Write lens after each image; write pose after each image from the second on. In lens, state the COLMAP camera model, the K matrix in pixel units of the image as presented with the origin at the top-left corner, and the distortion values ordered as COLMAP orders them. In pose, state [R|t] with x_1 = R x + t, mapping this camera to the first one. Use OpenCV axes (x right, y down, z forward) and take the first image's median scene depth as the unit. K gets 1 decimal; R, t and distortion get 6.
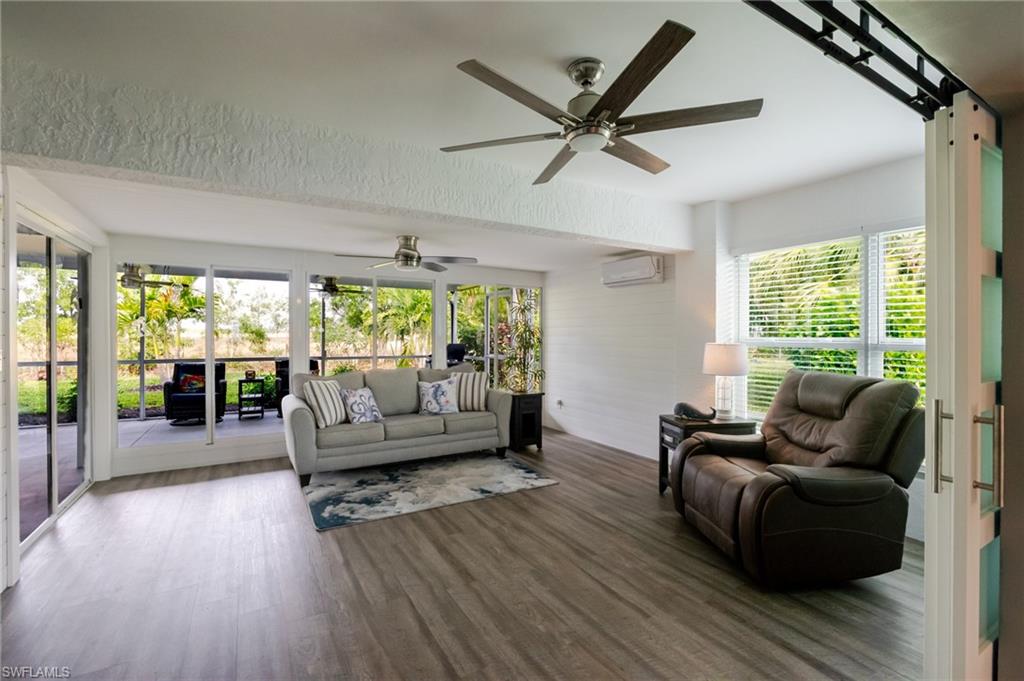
lens RADIAL K [[460.6, 0, 515.8], [0, 460.6, 334.9], [0, 0, 1]] dist [-0.003207, -0.000263]
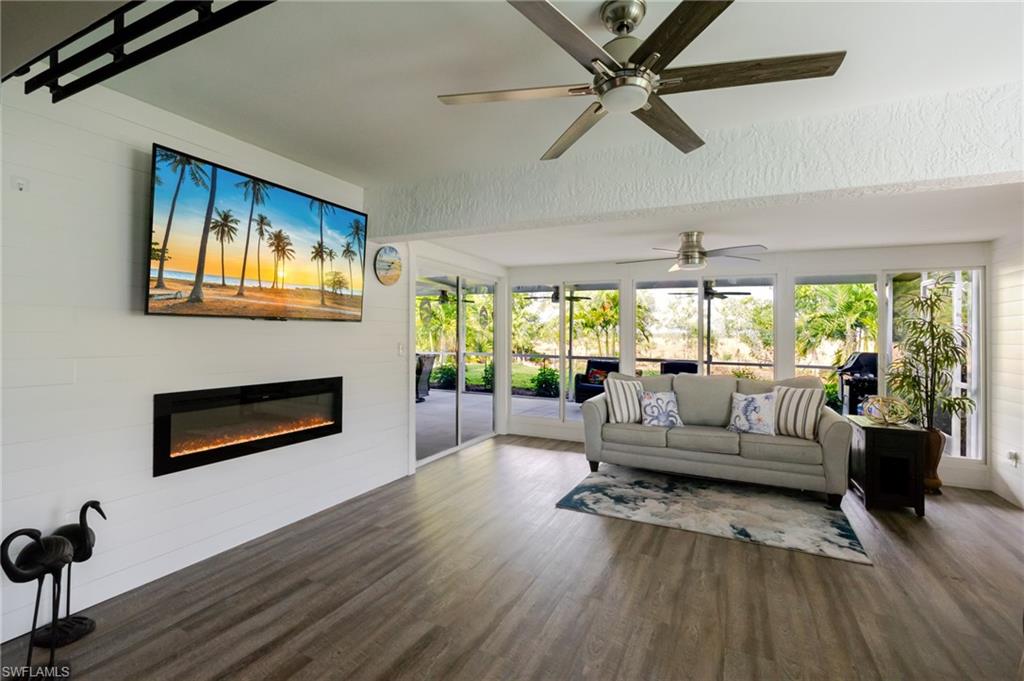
lens RADIAL K [[462.4, 0, 508.1], [0, 462.4, 330.7], [0, 0, 1]] dist [-0.004114, -0.000240]
pose [[0.543491, -0.004173, -0.839404, 0.387487], [-0.011924, 0.999848, -0.012691, 0.000796], [0.839330, 0.016907, 0.543359, 0.208535]]
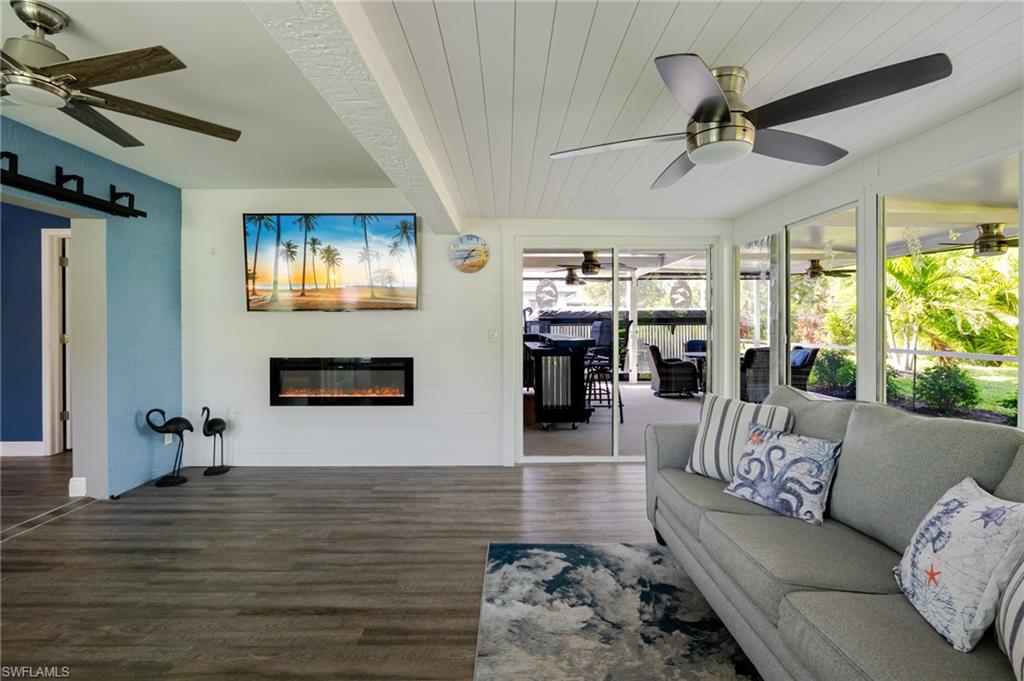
lens RADIAL K [[465.4, 0, 511.6], [0, 465.4, 324.0], [0, 0, 1]] dist [-0.002306, -0.000406]
pose [[-0.510799, -0.000391, -0.859700, 0.242666], [0.000214, 1.000000, -0.000581, 0.008332], [0.859700, -0.000481, -0.510799, 1.188073]]
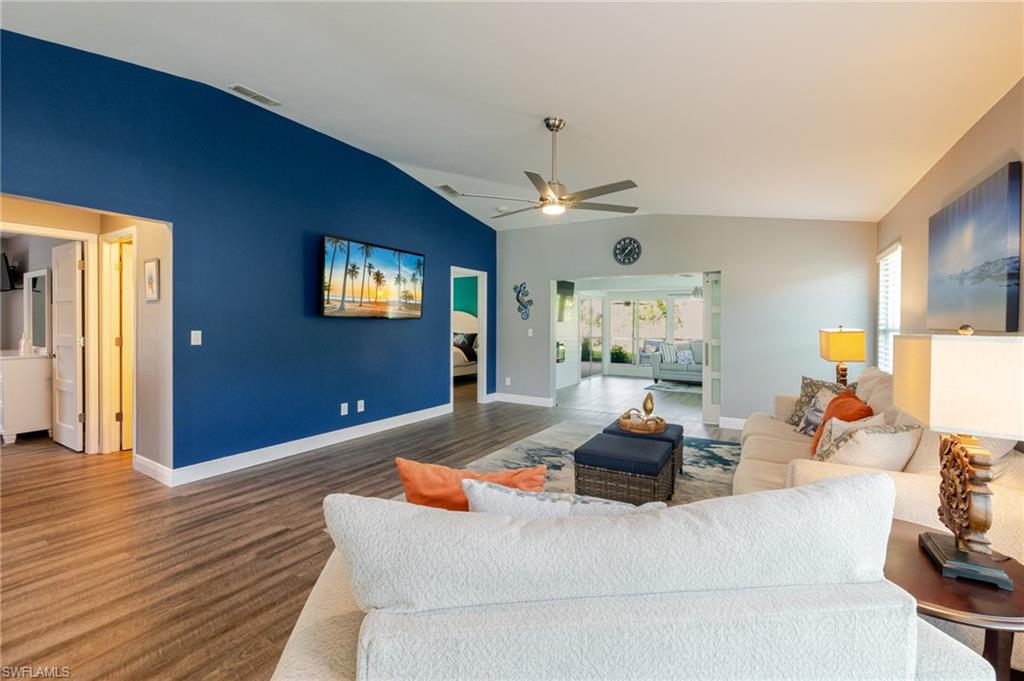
lens RADIAL K [[440.6, 0, 510.6], [0, 440.6, 331.0], [0, 0, 1]] dist [-0.000991, -0.000140]
pose [[0.461381, 0.009362, -0.887153, 0.922082], [-0.006090, 0.999954, 0.007385, 0.003737], [0.887181, 0.001995, 0.461417, 0.042800]]
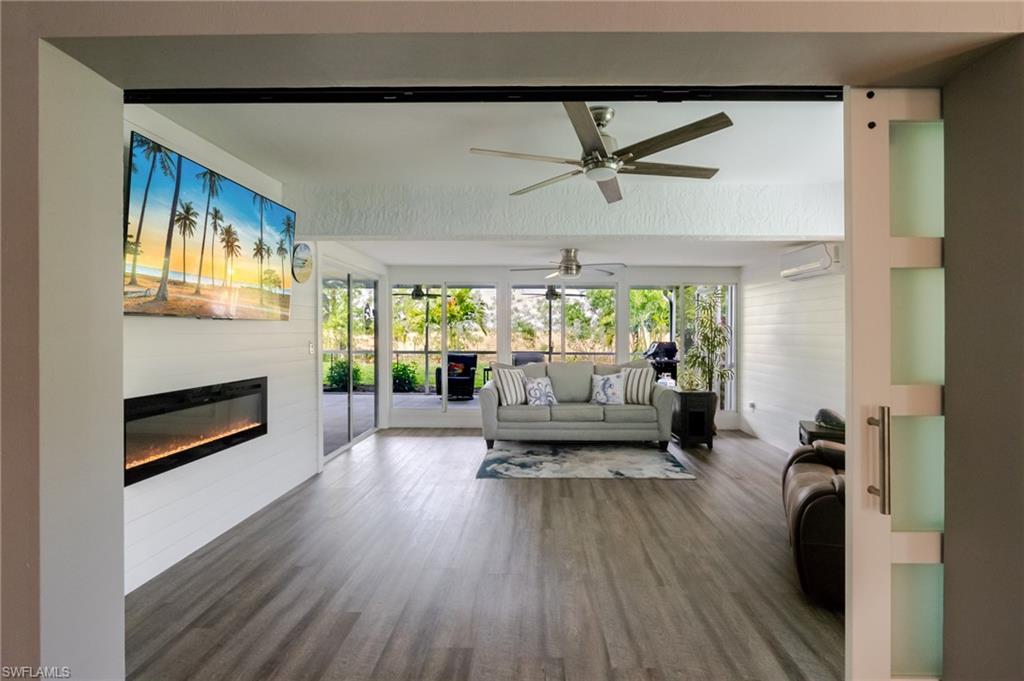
lens RADIAL K [[470.4, 0, 531.1], [0, 470.4, 330.2], [0, 0, 1]] dist [0.000442, 0.000007]
pose [[0.852067, -0.002299, -0.523427, 0.346167], [-0.001526, 0.999975, -0.006876, 0.001856], [0.523430, 0.006658, 0.852042, -0.078988]]
